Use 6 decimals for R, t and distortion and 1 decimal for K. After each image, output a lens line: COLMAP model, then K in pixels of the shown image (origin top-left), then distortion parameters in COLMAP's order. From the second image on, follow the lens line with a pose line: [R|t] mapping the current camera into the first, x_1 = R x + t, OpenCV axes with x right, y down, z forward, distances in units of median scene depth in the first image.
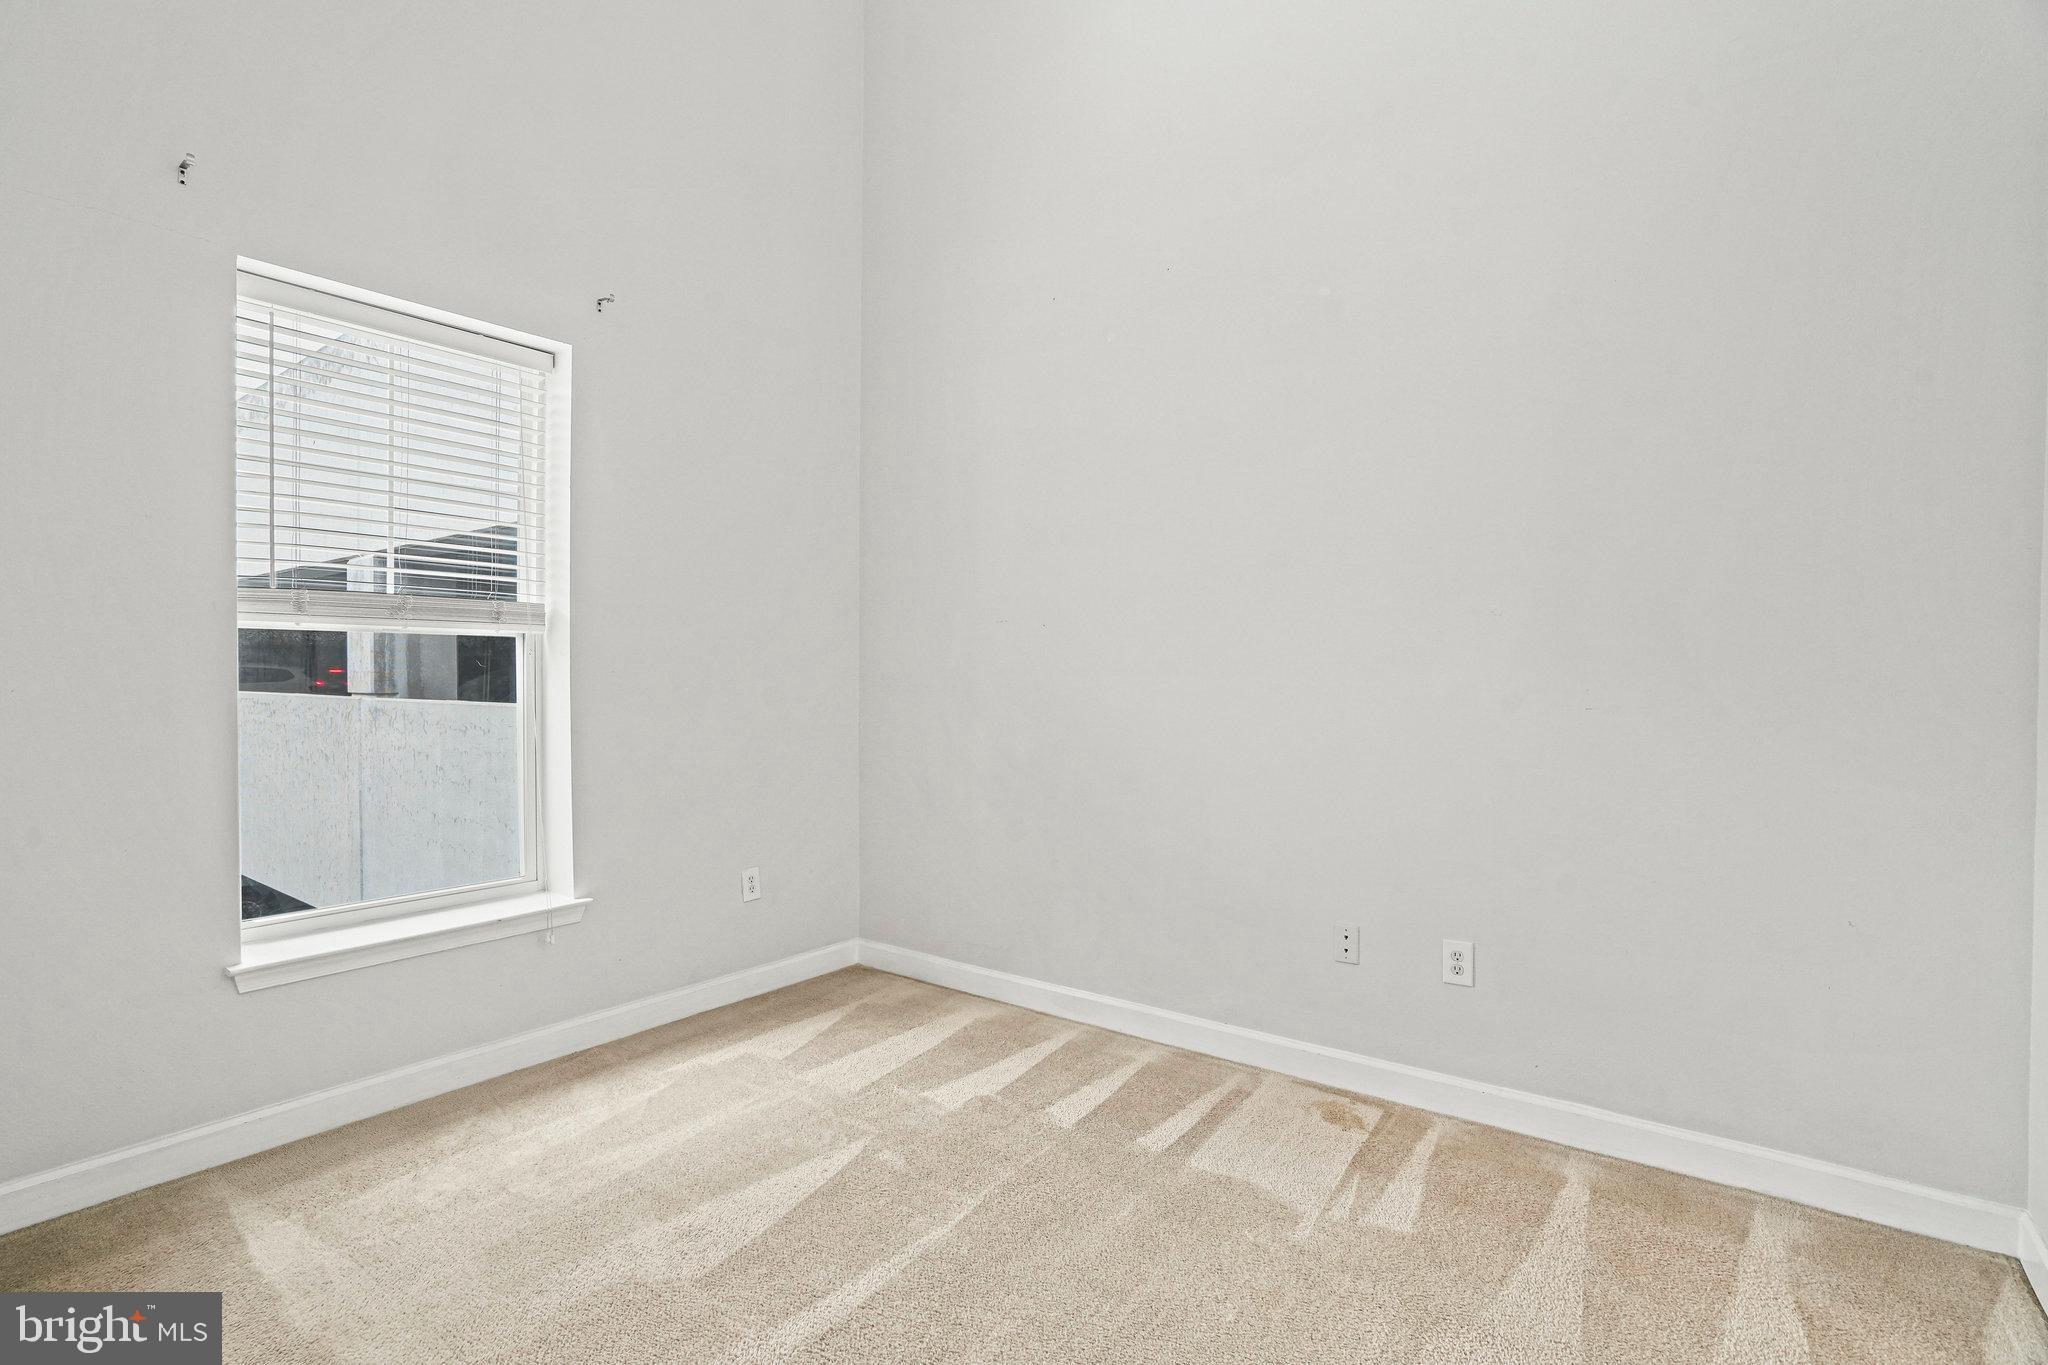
lens RADIAL K [[999.2, 0, 1000.1], [0, 999.2, 672.2], [0, 0, 1]] dist [-0.002513, 0.001917]
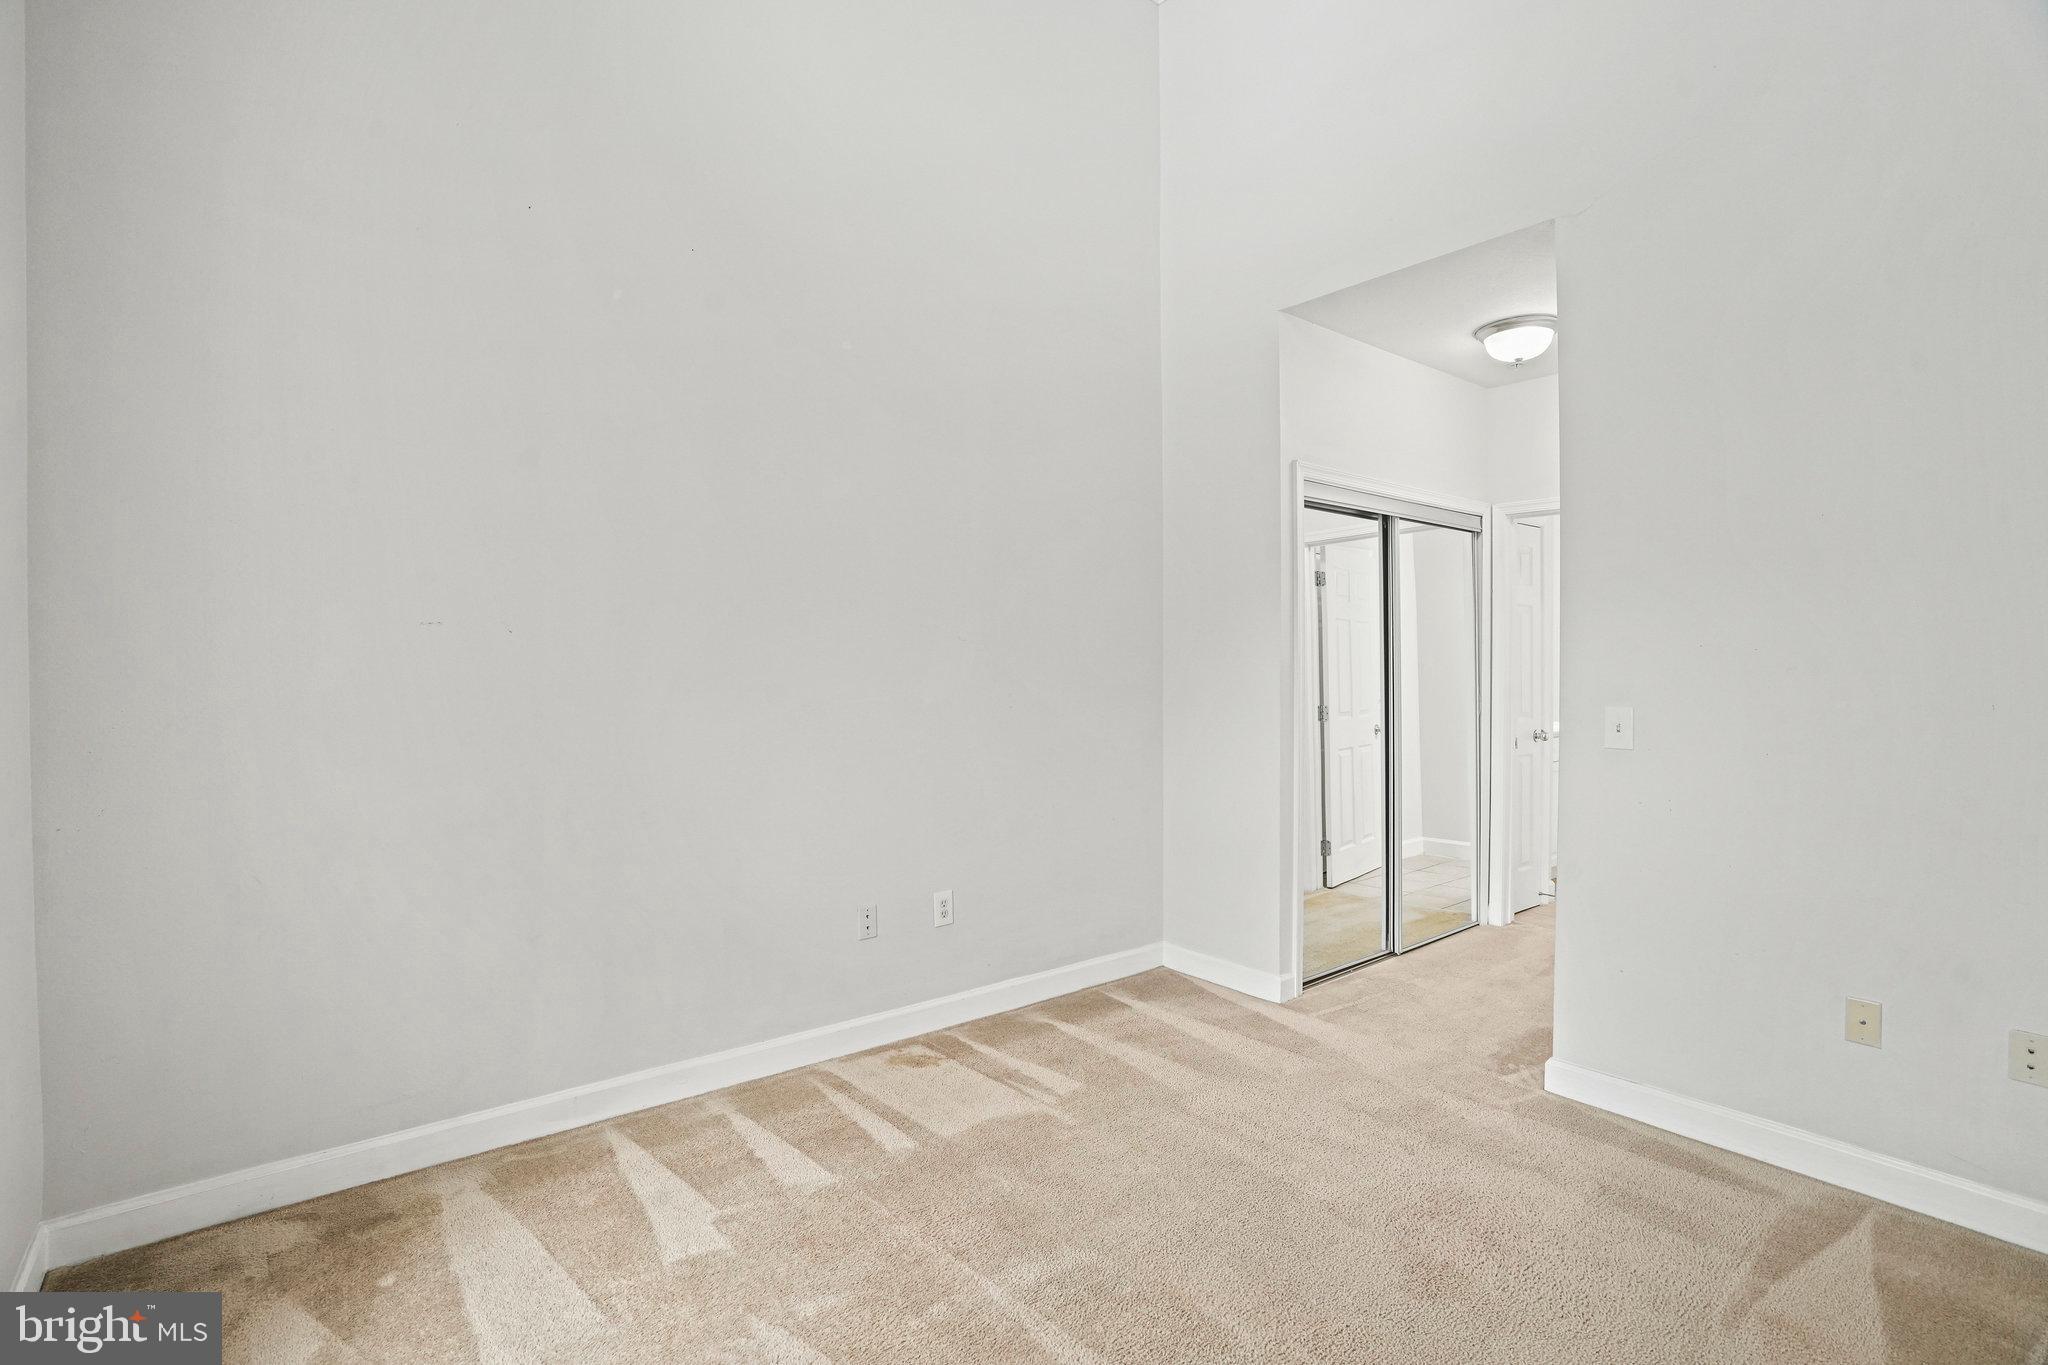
lens RADIAL K [[999.2, 0, 1000.1], [0, 999.2, 672.2], [0, 0, 1]] dist [-0.002513, 0.001917]
pose [[0.229036, 0.004390, 0.973408, -0.785944], [0.000404, 0.999989, -0.004605, -0.010077], [-0.973418, 0.001448, 0.229032, 0.627562]]
